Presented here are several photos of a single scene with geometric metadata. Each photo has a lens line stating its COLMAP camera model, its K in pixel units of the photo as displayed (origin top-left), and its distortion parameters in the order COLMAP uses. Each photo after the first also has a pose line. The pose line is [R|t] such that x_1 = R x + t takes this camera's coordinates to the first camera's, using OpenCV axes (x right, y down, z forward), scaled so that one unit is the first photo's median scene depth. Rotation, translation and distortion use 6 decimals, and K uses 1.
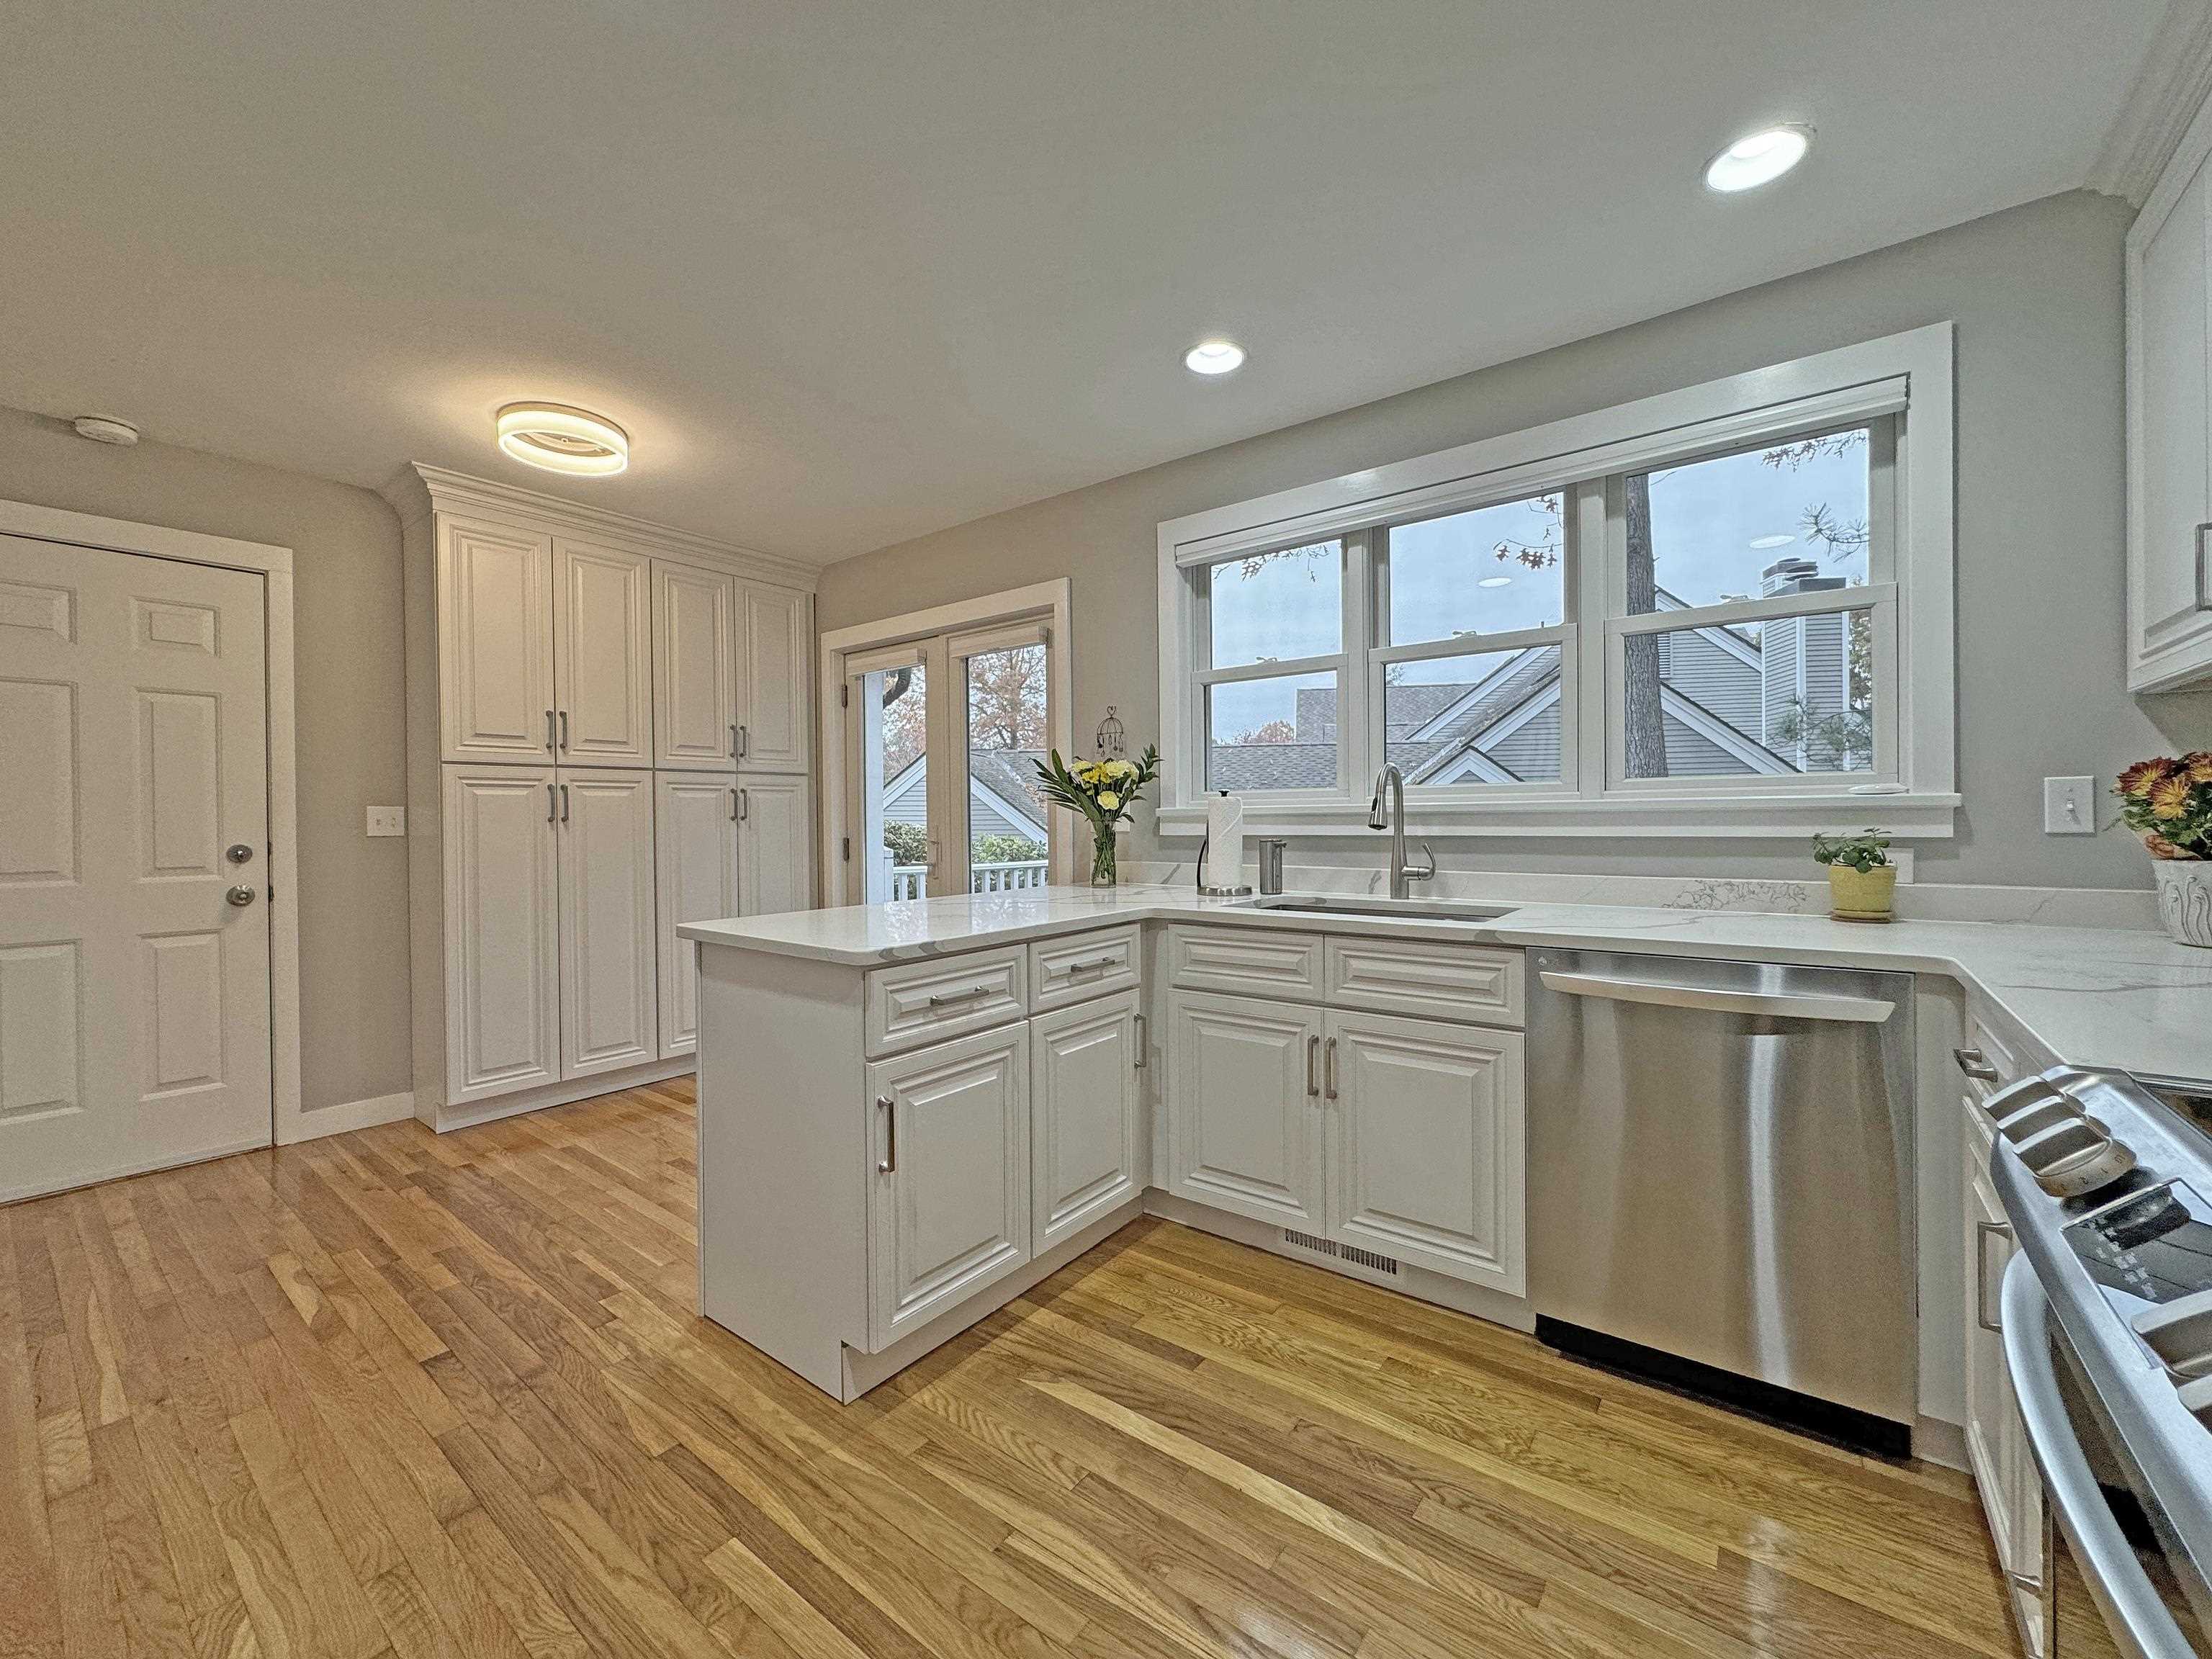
lens RADIAL K [[883.9, 0, 1105.8], [0, 883.9, 827.3], [0, 0, 1]] dist [-0.002670, 0.000320]
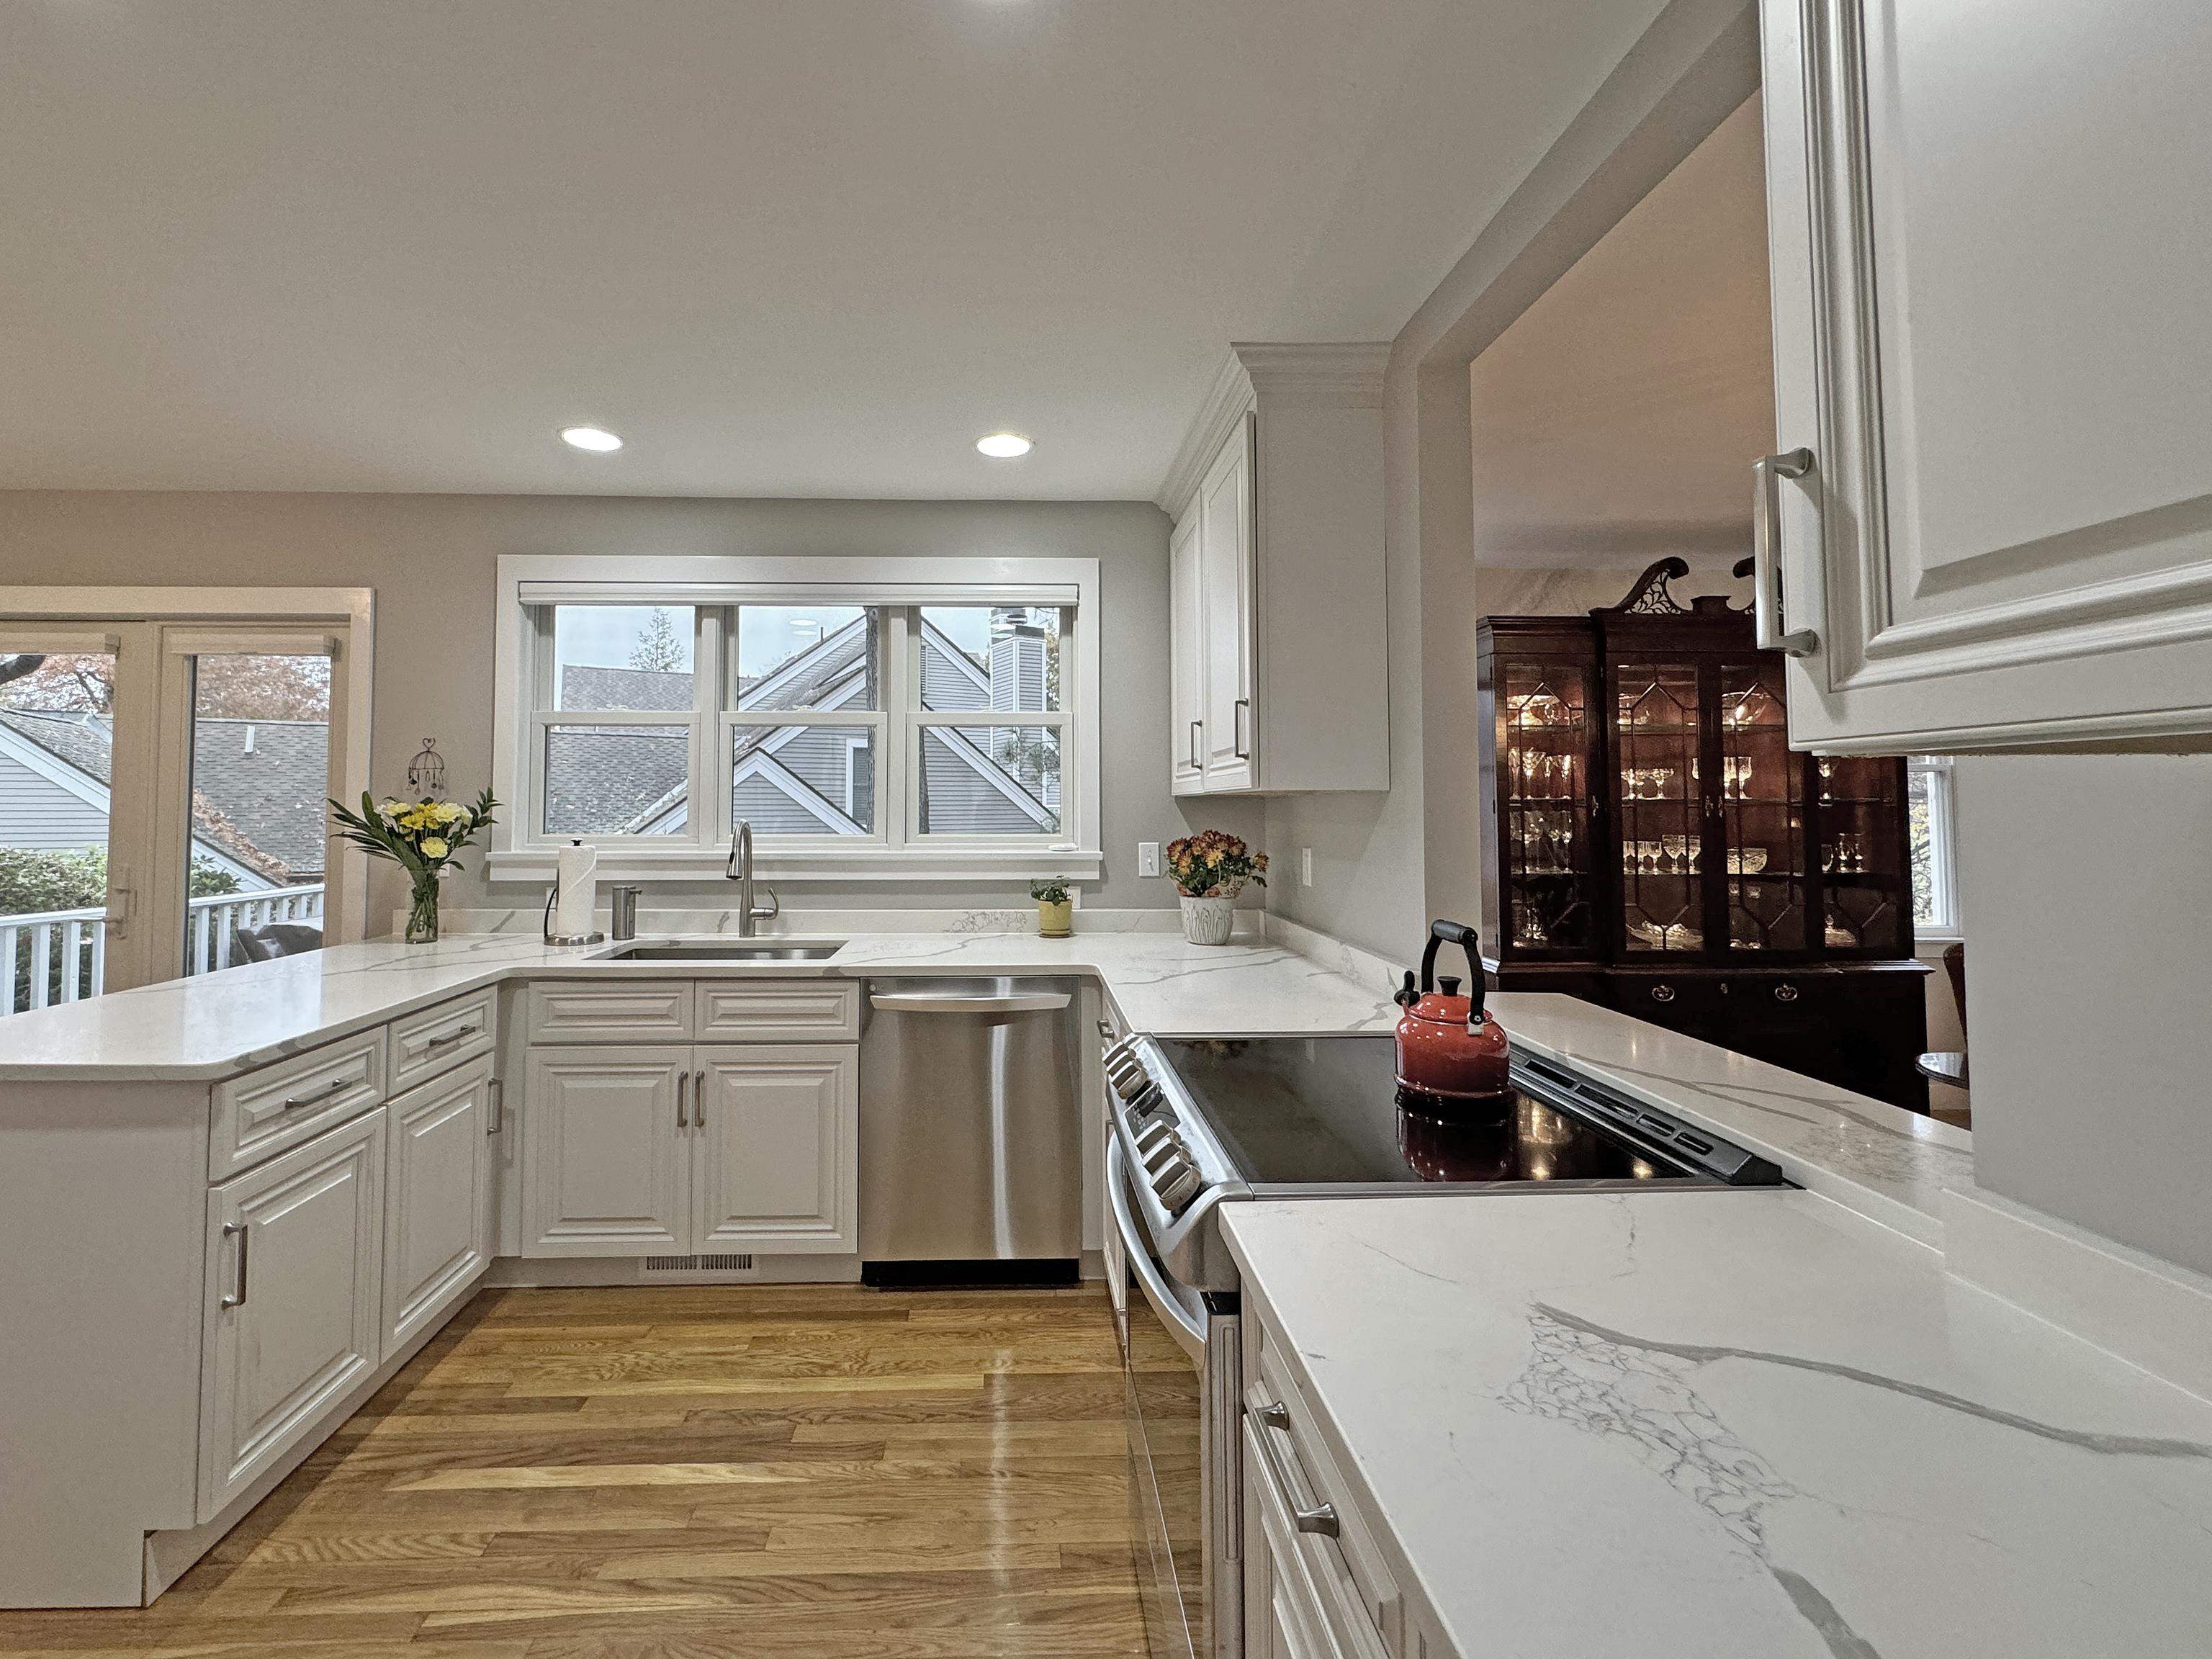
lens RADIAL K [[944.4, 0, 1025.6], [0, 944.4, 771.5], [0, 0, 1]] dist [0.000351, -0.000699]
pose [[0.777979, 0.033780, 0.627382, -0.191466], [-0.002833, 0.998732, -0.050262, -0.086226], [-0.628284, 0.037326, 0.777088, -0.218285]]
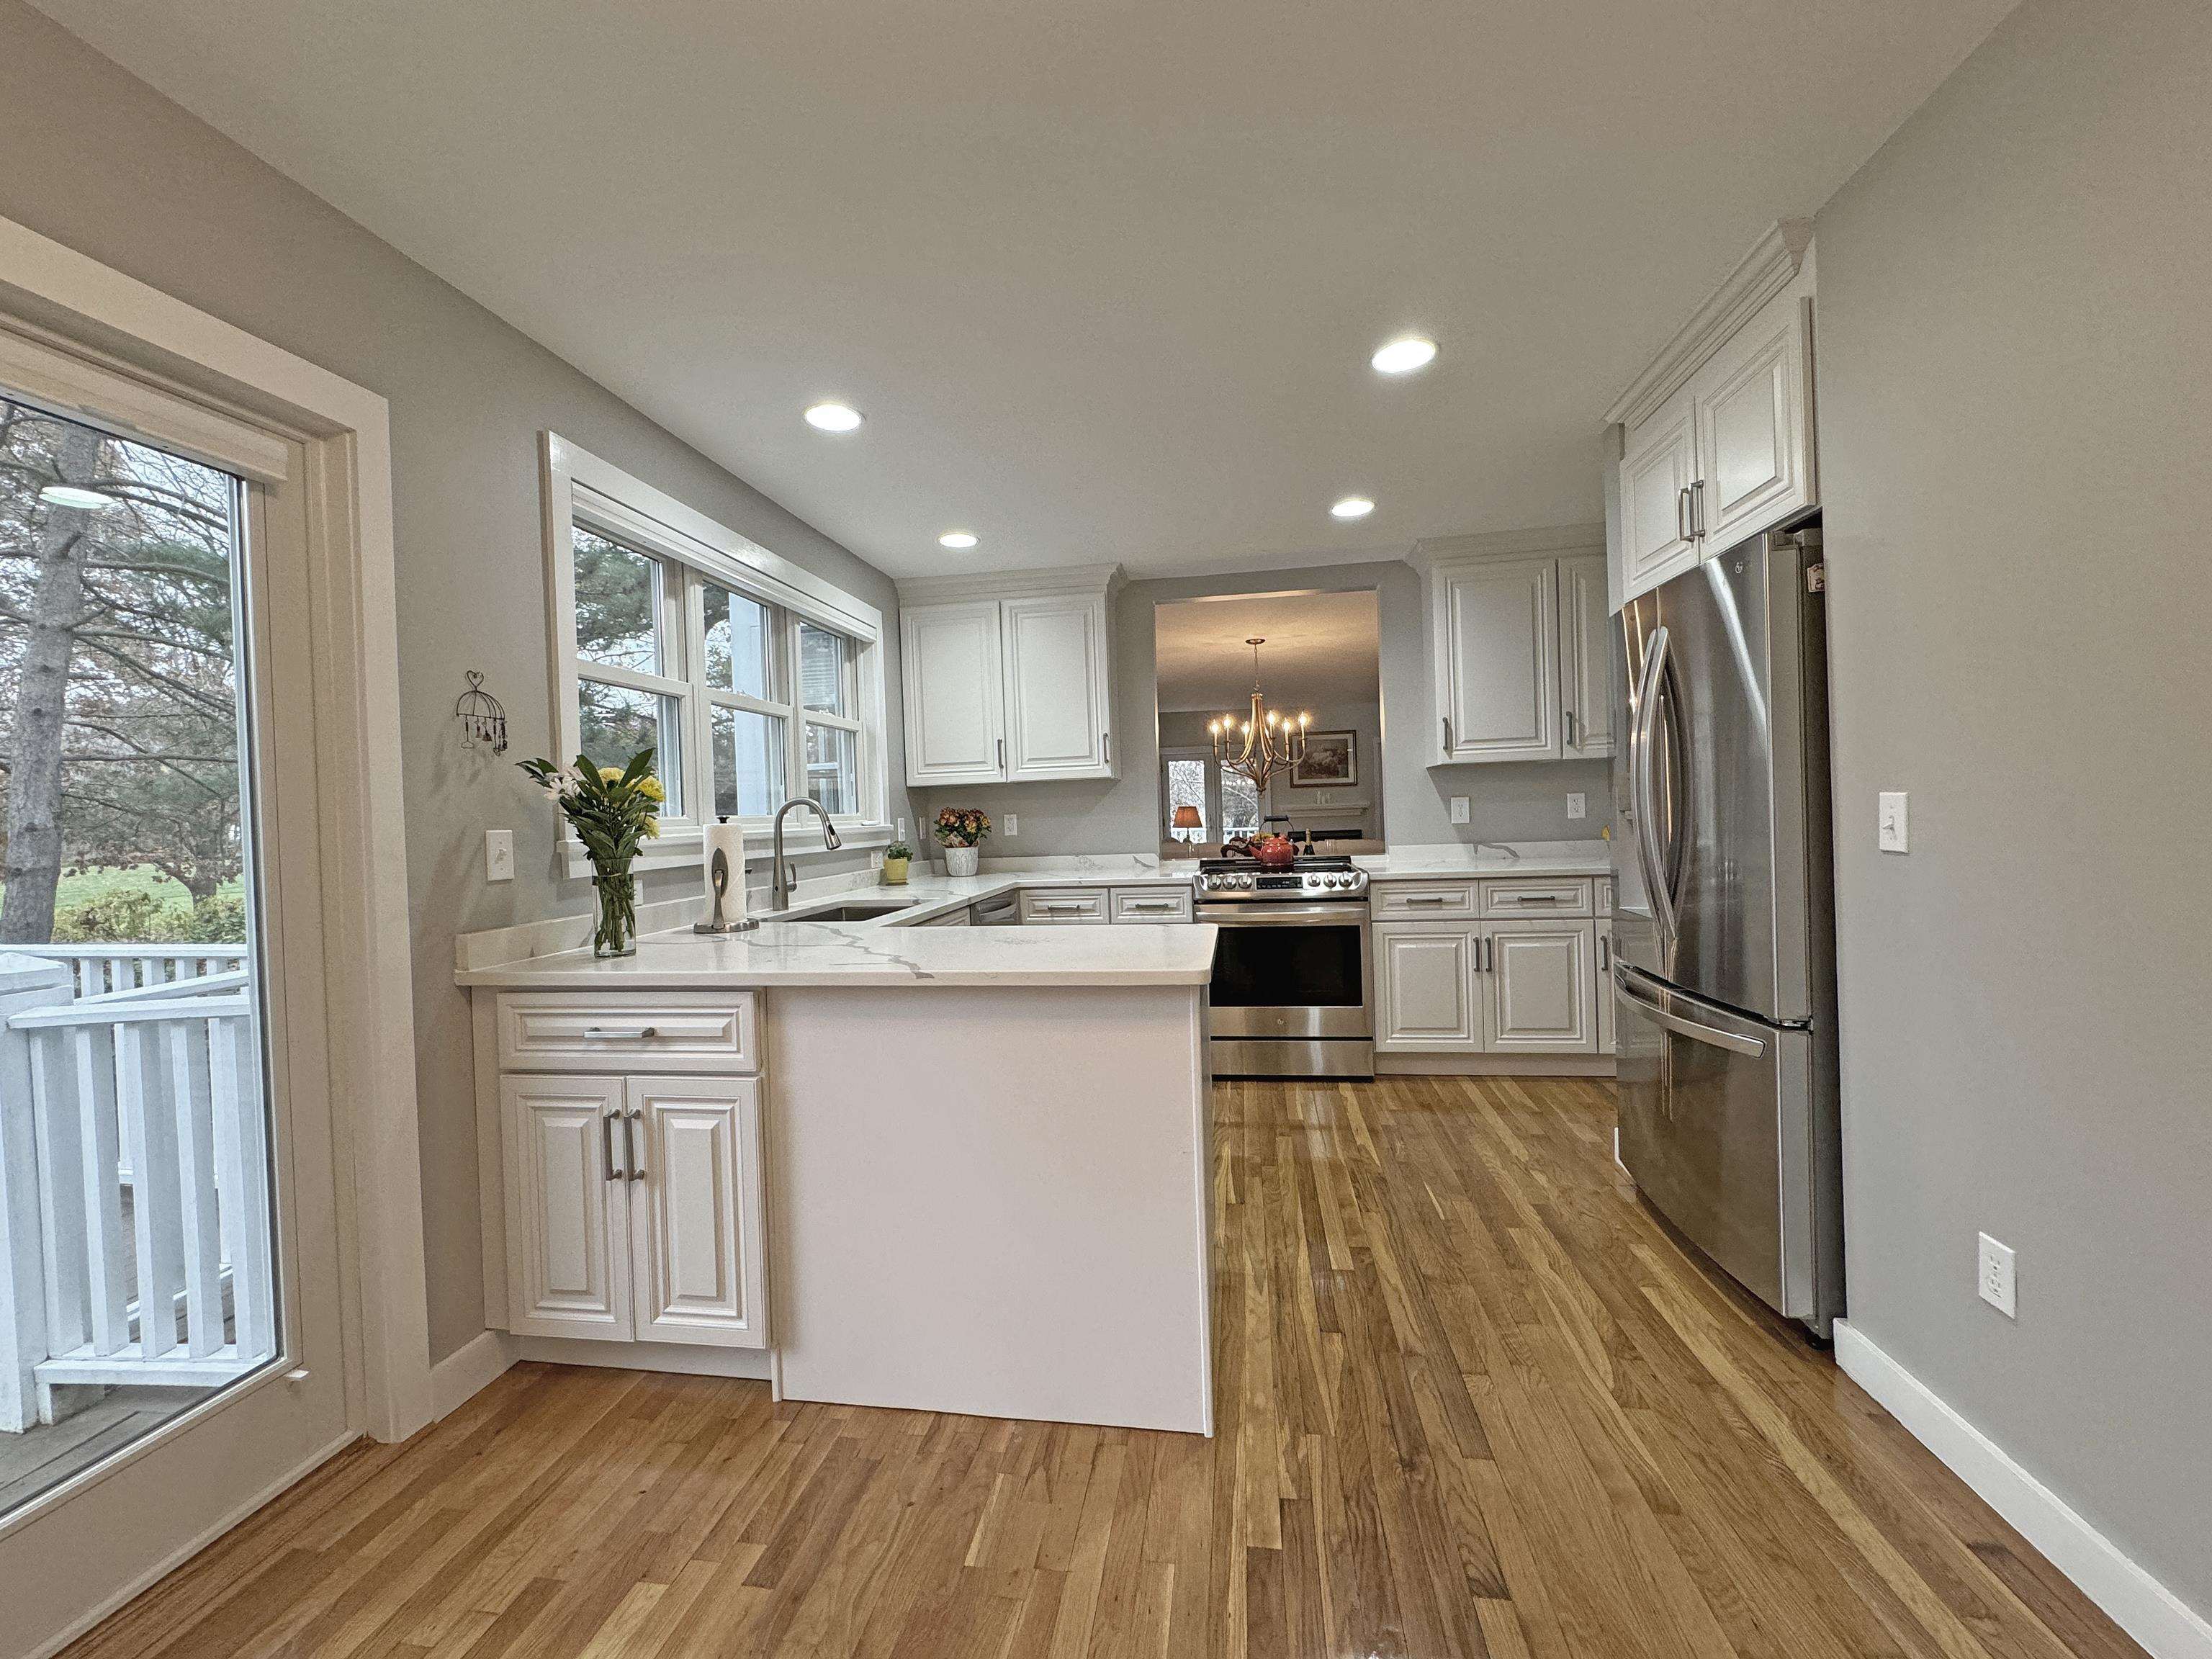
lens RADIAL K [[883.9, 0, 1099.5], [0, 883.9, 831.8], [0, 0, 1]] dist [-0.002670, 0.000320]
pose [[-0.479182, 0.007274, 0.877686, -1.101593], [0.046412, 0.998777, 0.017061, -0.030673], [-0.876488, 0.048910, -0.478933, 1.414235]]
